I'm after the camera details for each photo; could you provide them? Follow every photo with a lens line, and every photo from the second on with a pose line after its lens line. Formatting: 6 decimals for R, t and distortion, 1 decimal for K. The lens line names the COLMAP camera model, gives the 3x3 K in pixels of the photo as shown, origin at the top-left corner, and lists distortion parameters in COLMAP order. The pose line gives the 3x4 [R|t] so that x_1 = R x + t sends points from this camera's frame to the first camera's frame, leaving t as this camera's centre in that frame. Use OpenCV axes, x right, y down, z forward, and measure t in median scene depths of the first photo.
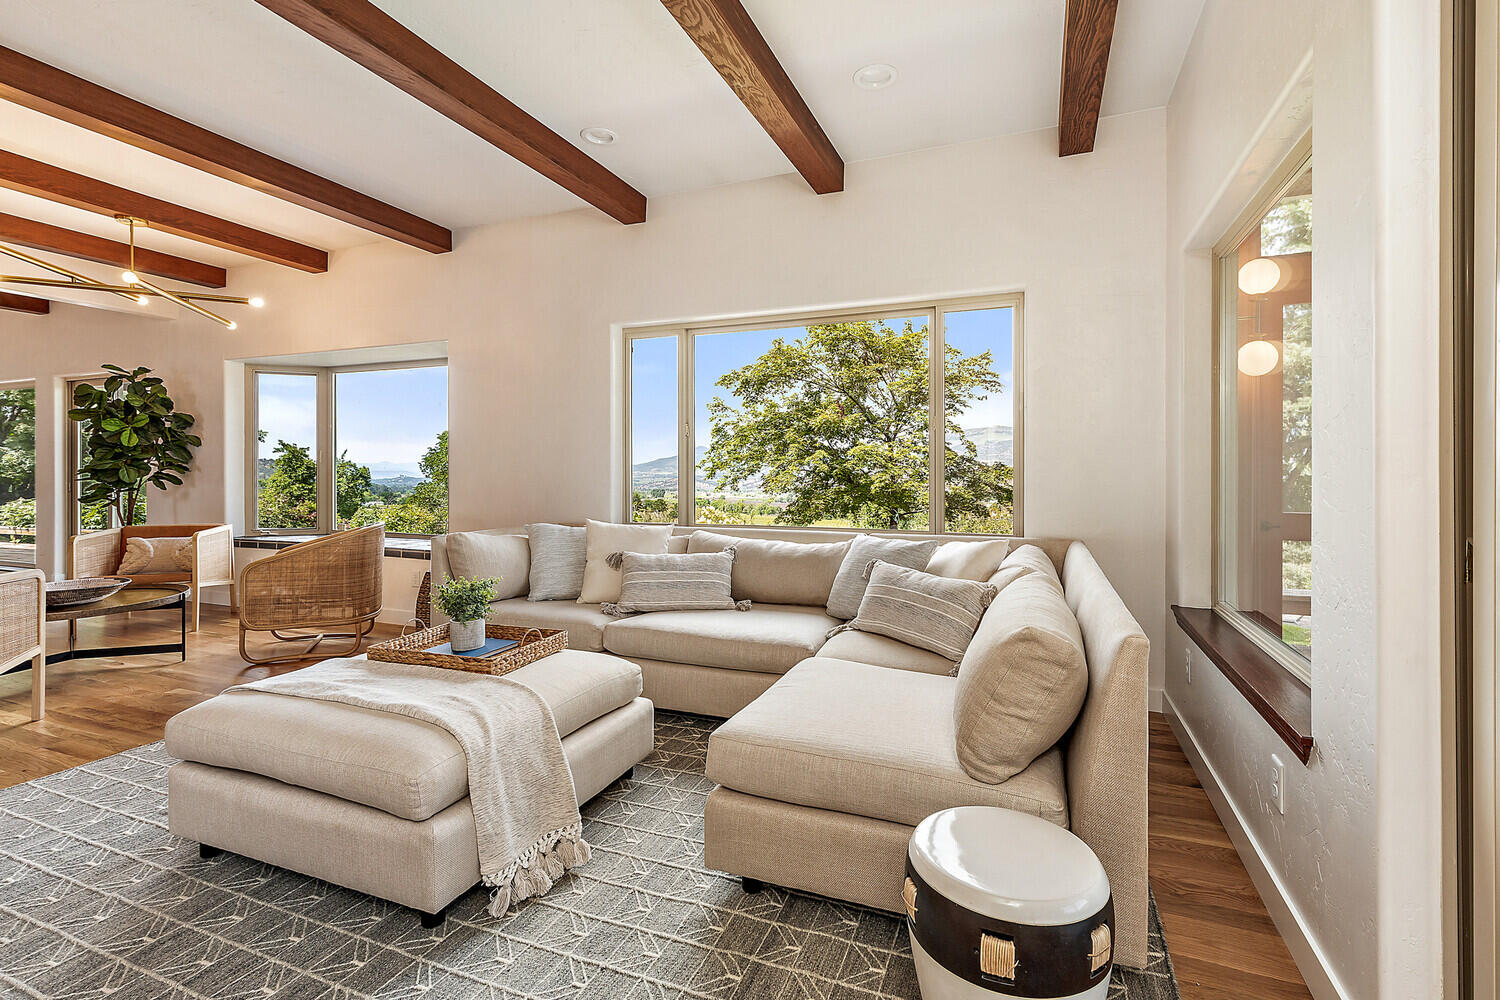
lens RADIAL K [[697.7, 0, 751.1], [0, 697.7, 471.4], [0, 0, 1]] dist [0.008929, -0.000030]
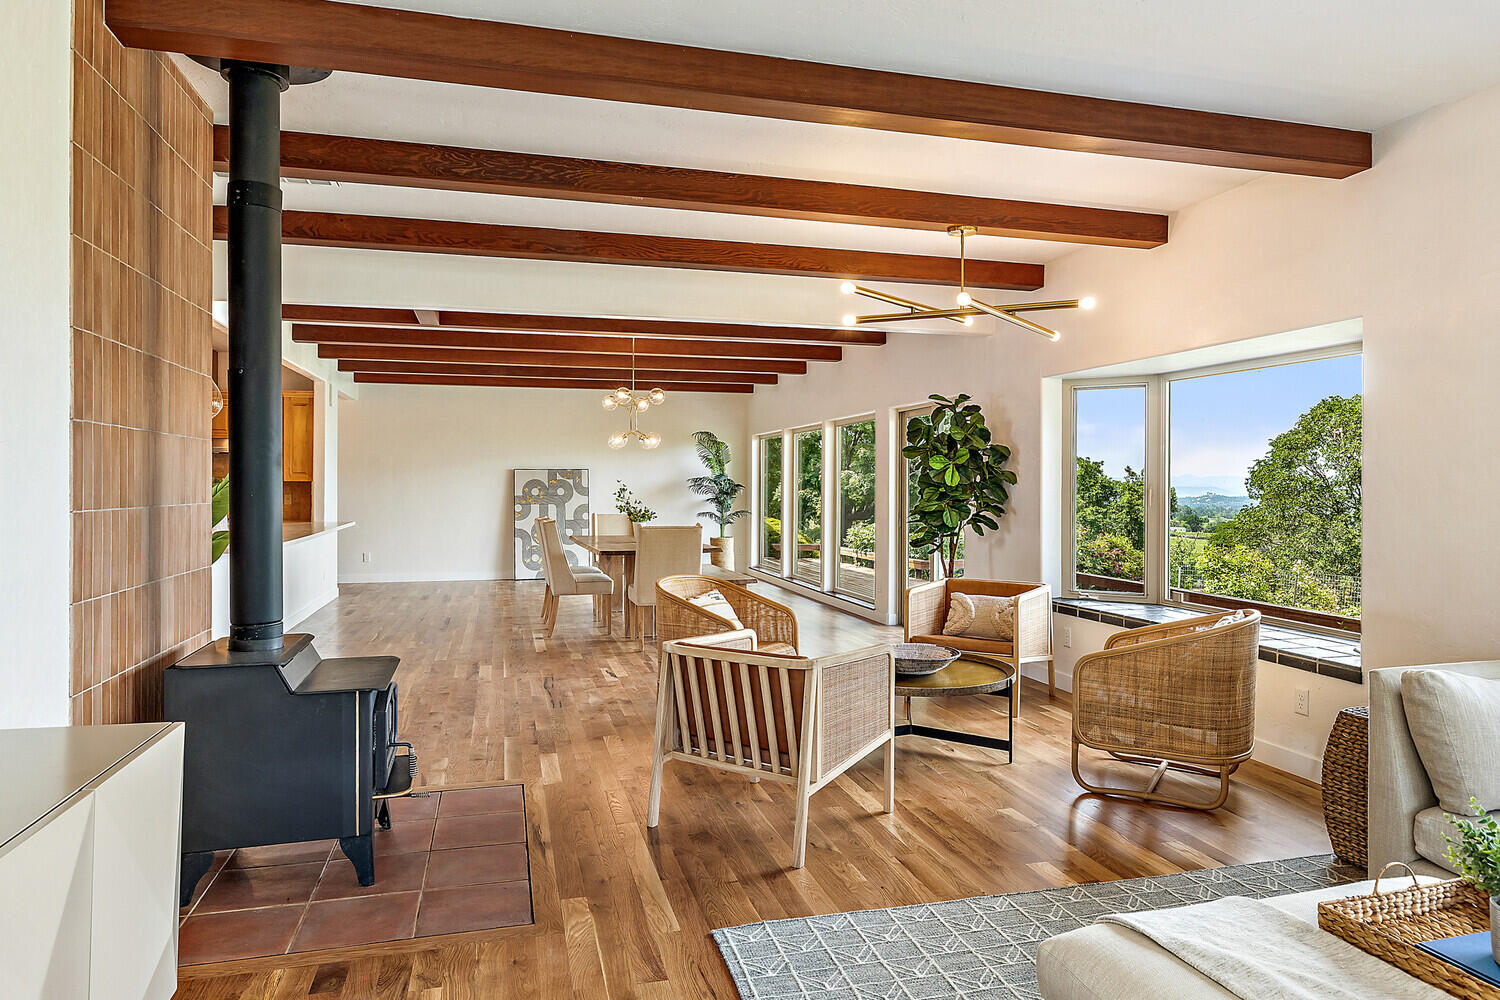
lens RADIAL K [[937.3, 0, 750.0], [0, 937.3, 500.0], [0, 0, 1]] dist [-0.002887, -0.001476]
pose [[0.608883, 0.016090, -0.793097, -0.101340], [-0.003273, 0.999837, 0.017771, -0.037856], [0.793254, -0.008225, 0.608836, 0.077070]]
